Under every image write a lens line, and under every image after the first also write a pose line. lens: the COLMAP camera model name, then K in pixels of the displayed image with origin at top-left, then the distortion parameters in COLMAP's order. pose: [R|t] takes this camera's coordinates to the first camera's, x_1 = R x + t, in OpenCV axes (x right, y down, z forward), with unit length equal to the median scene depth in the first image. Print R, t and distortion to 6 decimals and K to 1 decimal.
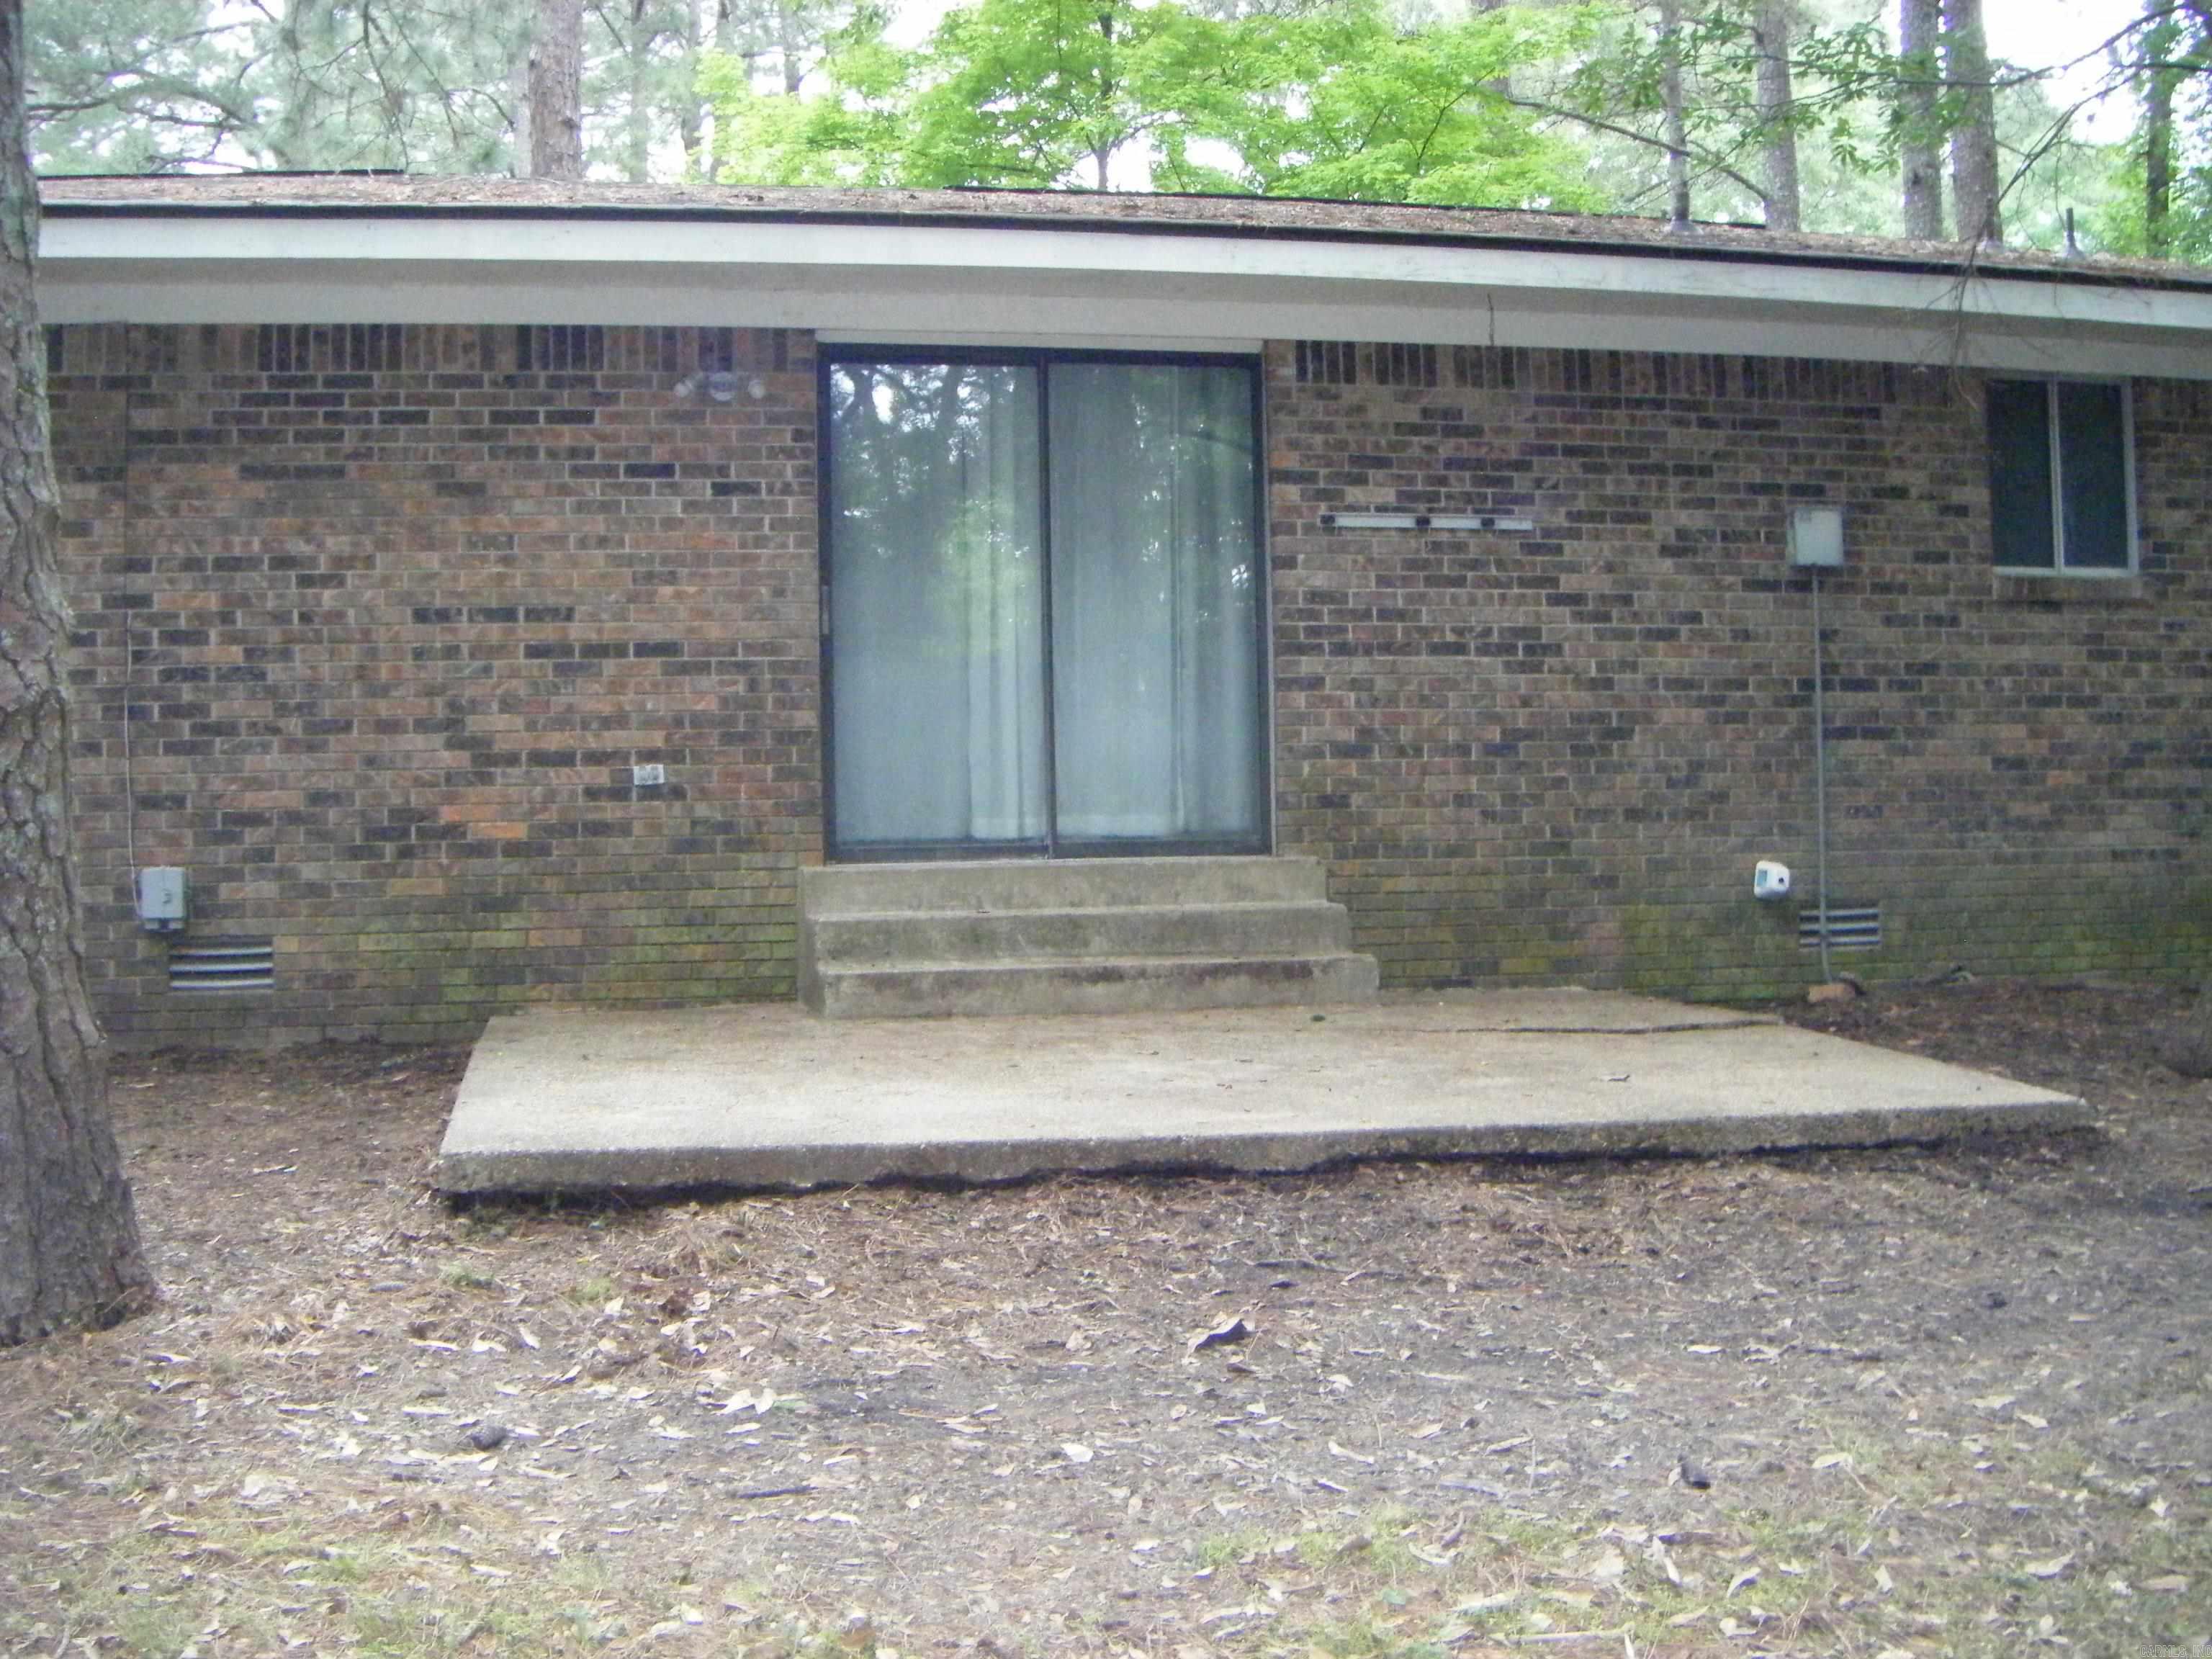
lens RADIAL K [[2515.9, 0, 1105.2], [0, 2515.9, 822.8], [0, 0, 1]] dist [-0.193656, 0.000000]
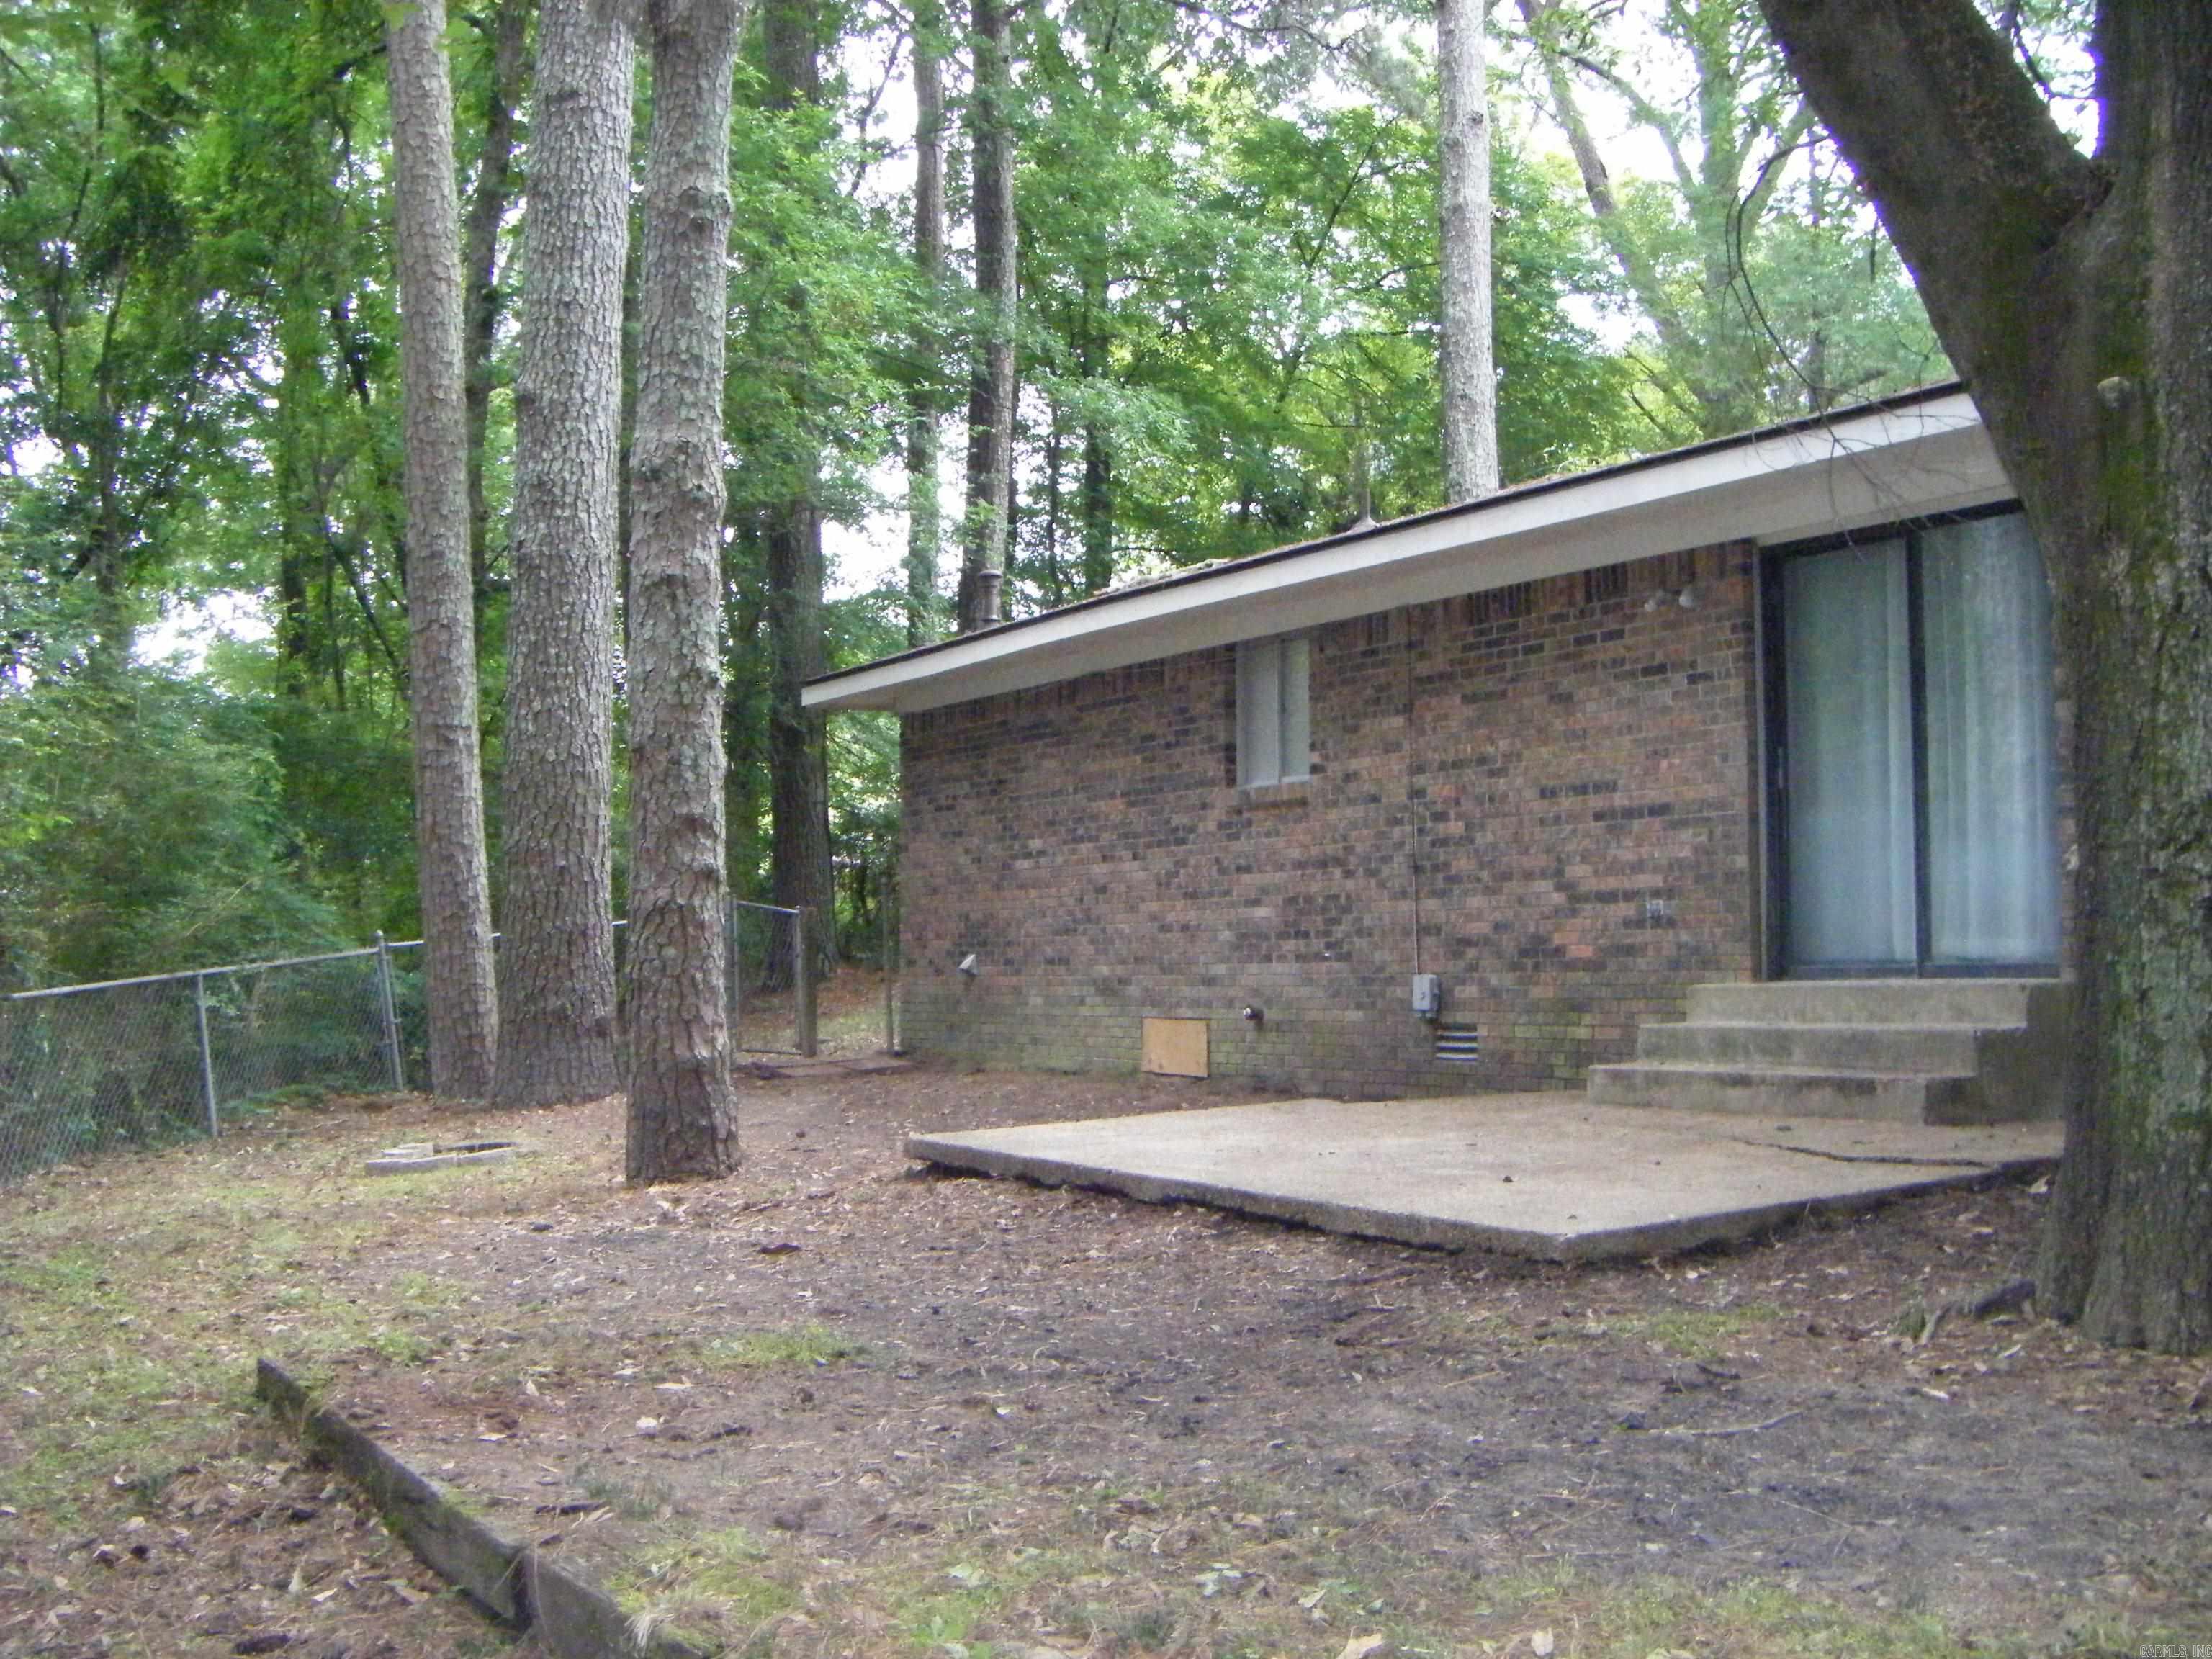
lens RADIAL K [[2515.9, 0, 1111.4], [0, 2515.9, 839.4], [0, 0, 1]] dist [-0.193656, 0.000000]
pose [[0.316534, -0.031505, -0.948058, 0.952804], [0.009970, 0.999504, -0.029886, -0.019494], [0.948529, 0.000008, 0.316691, 0.335470]]
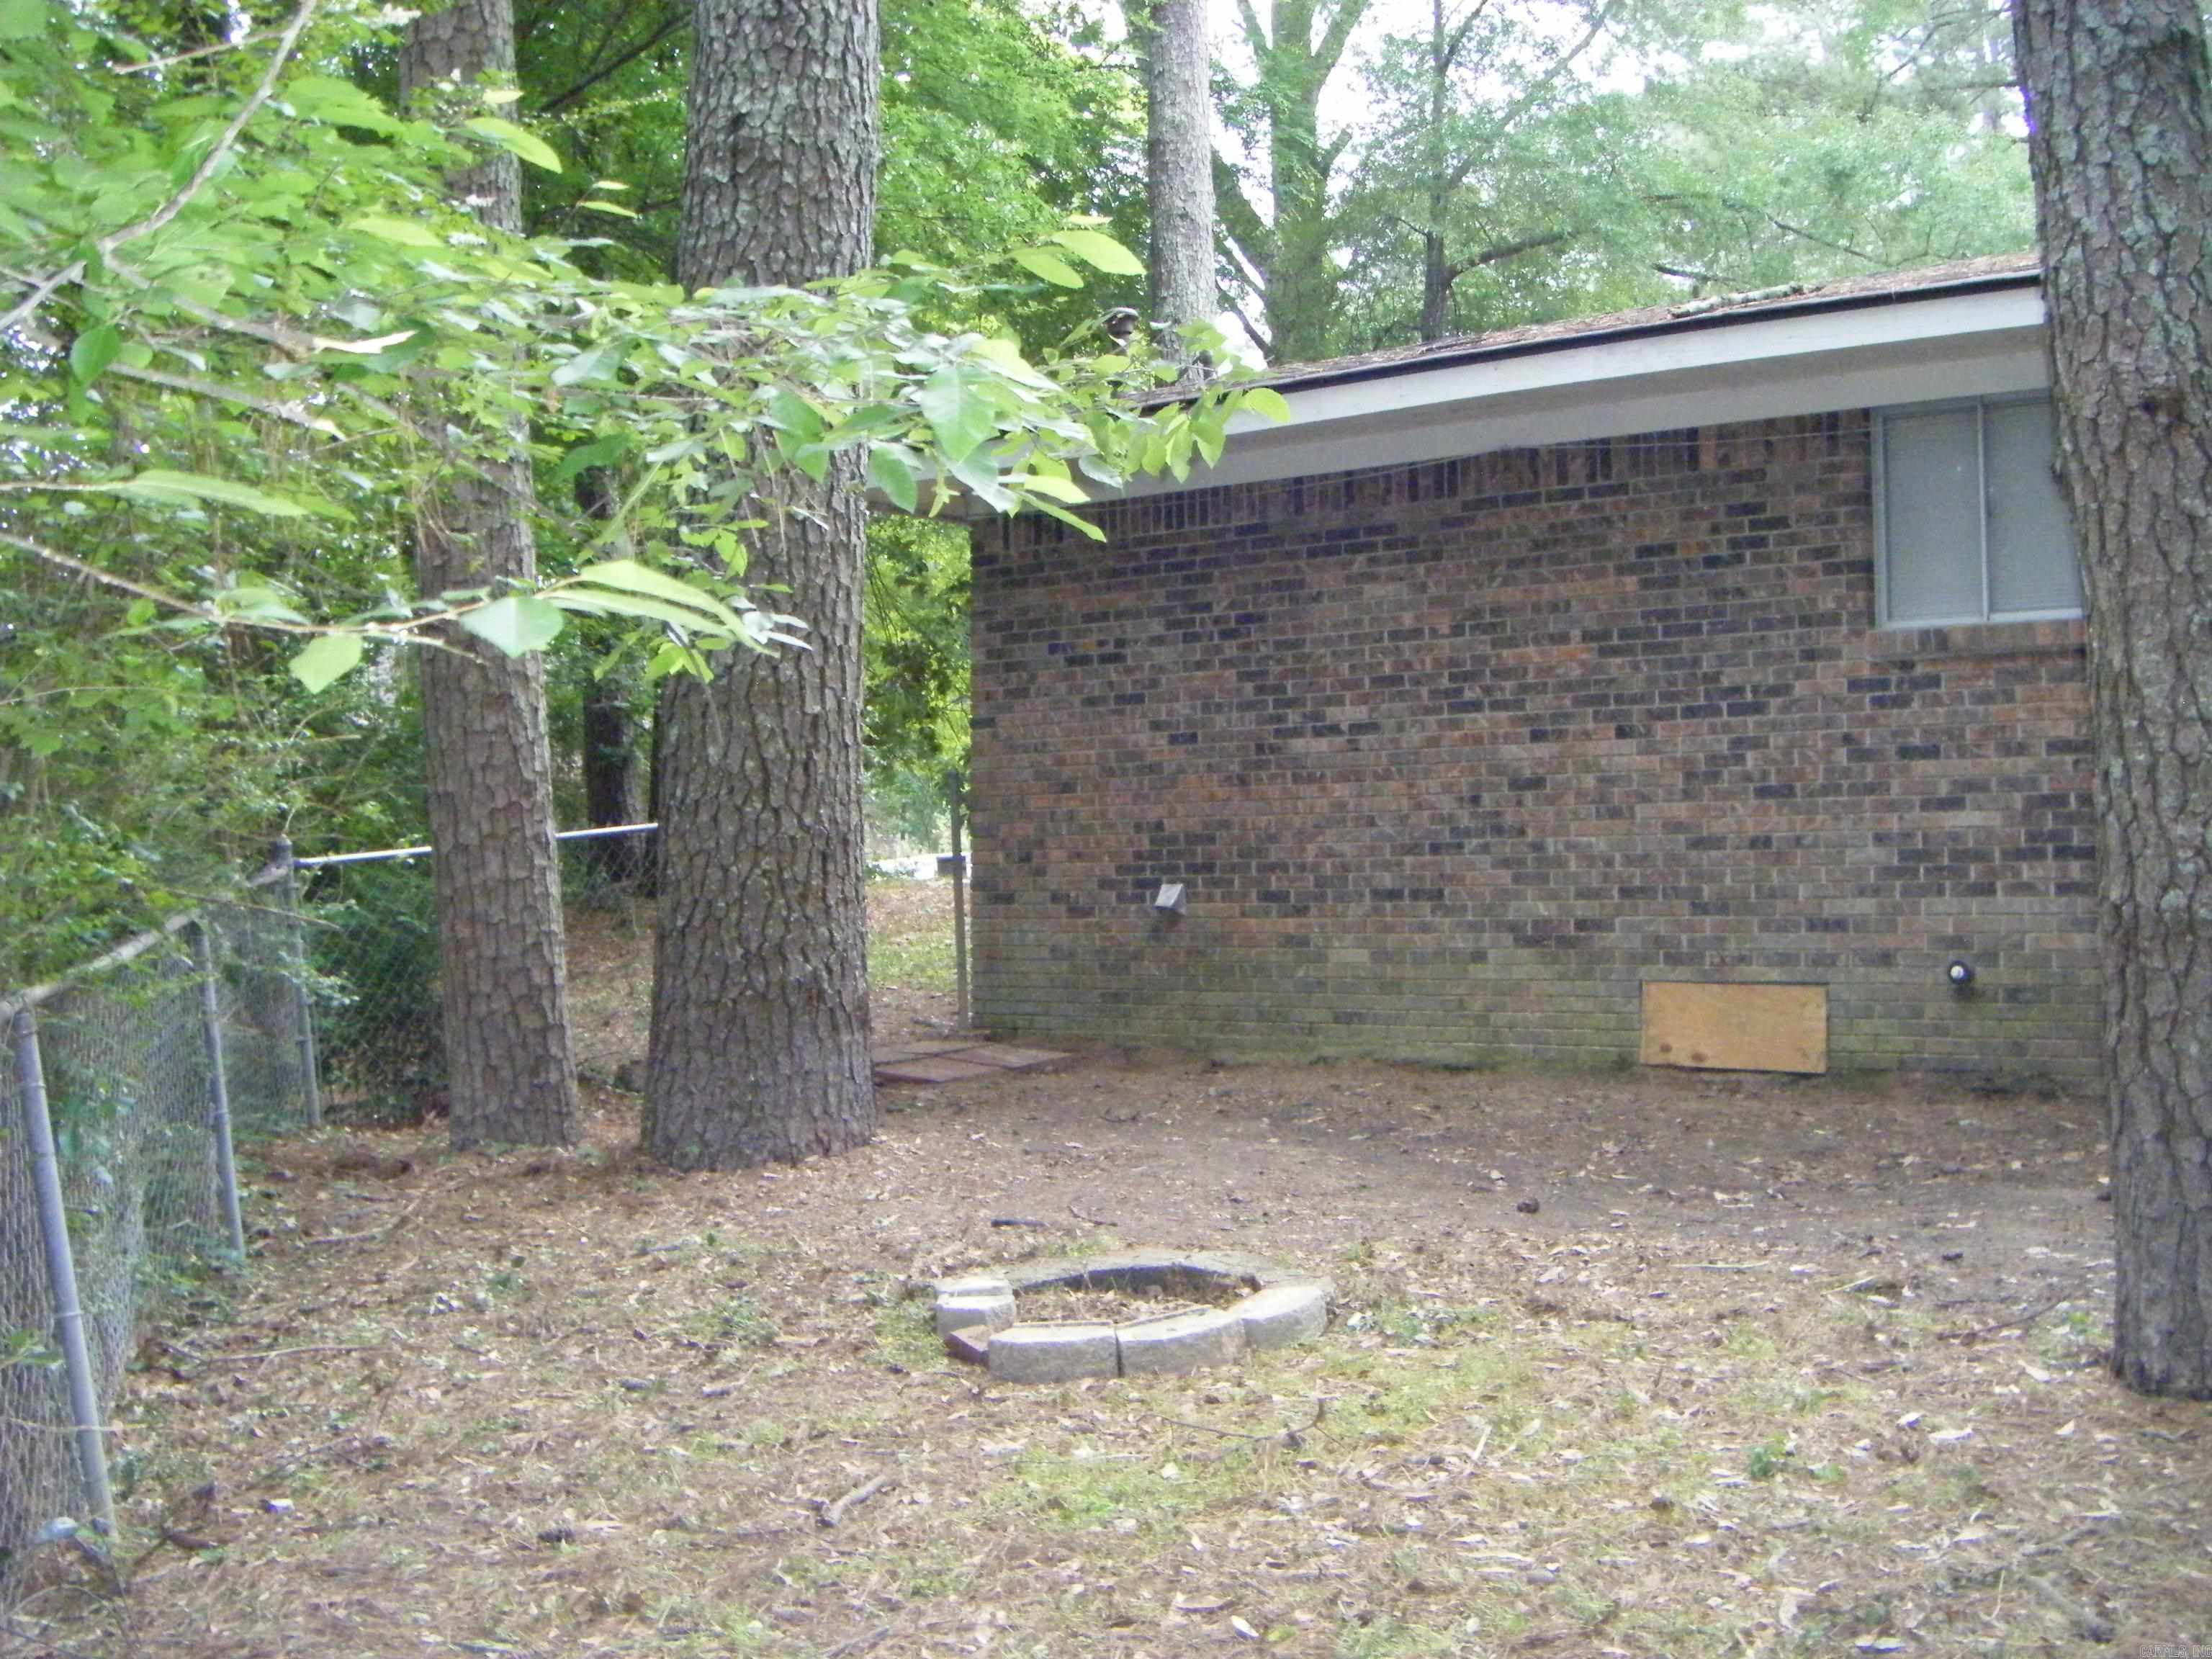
lens RADIAL K [[2515.9, 0, 1101.1], [0, 2515.9, 835.7], [0, 0, 1]] dist [-0.193656, 0.000000]
pose [[0.646272, -0.003816, -0.763098, 0.522635], [-0.001515, 0.999979, -0.006283, -0.013374], [0.763106, 0.005216, 0.646252, 0.185318]]
